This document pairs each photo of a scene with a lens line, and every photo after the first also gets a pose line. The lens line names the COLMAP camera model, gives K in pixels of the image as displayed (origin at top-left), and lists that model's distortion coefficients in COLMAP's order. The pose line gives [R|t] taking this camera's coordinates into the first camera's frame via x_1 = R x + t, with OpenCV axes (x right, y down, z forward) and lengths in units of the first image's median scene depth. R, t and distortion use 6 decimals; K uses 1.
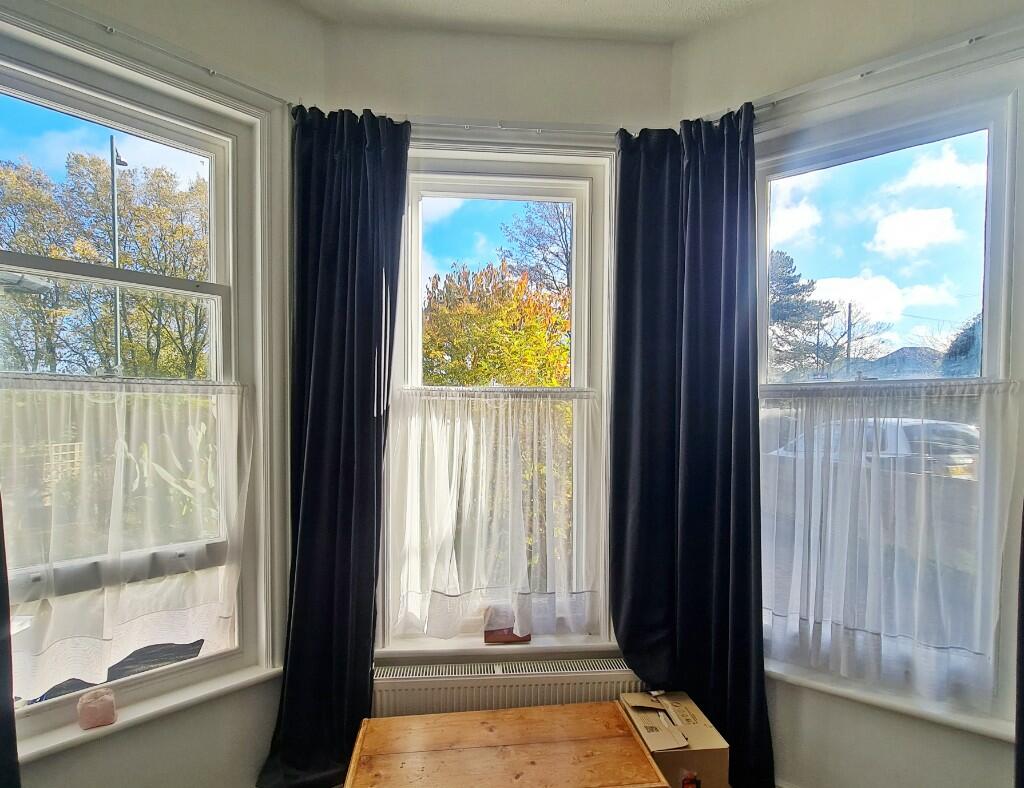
lens RADIAL K [[547.9, 0, 513.2], [0, 547.9, 421.3], [0, 0, 1]] dist [0.014384, -0.000466]
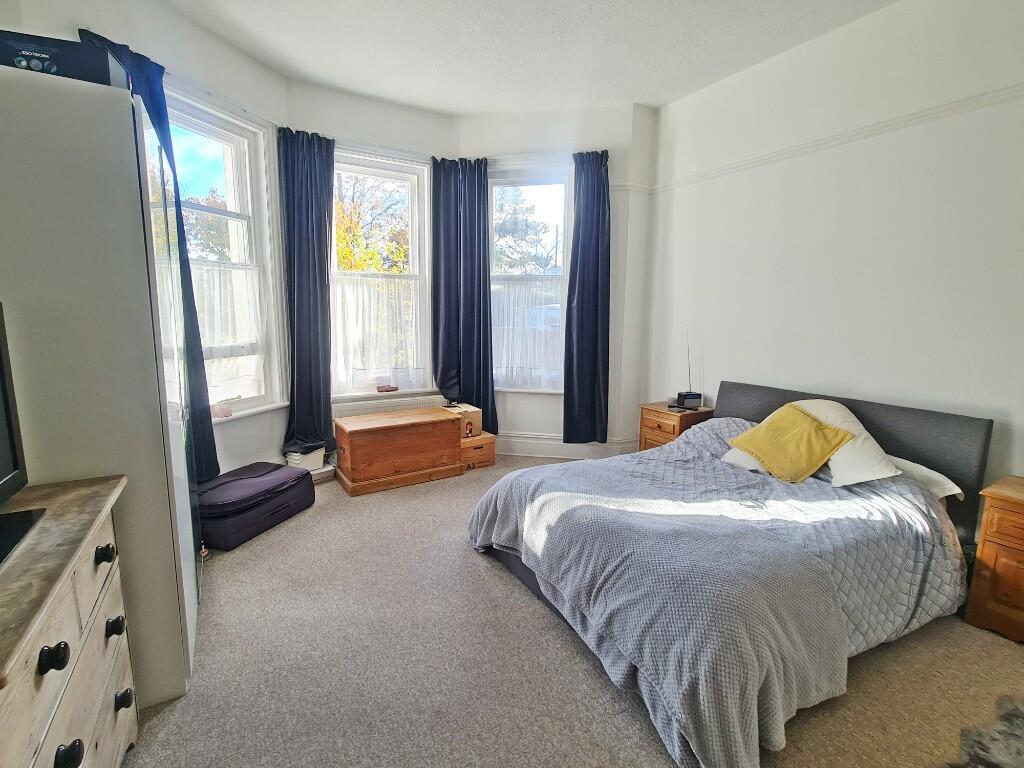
lens RADIAL K [[438.8, 0, 515.8], [0, 438.8, 385.4], [0, 0, 1]] dist [-0.000019, -0.000029]
pose [[0.894391, -0.075950, 0.440791, -0.359296], [0.001739, 0.986061, 0.166375, 0.093157], [-0.447283, -0.148038, 0.882056, -0.863507]]
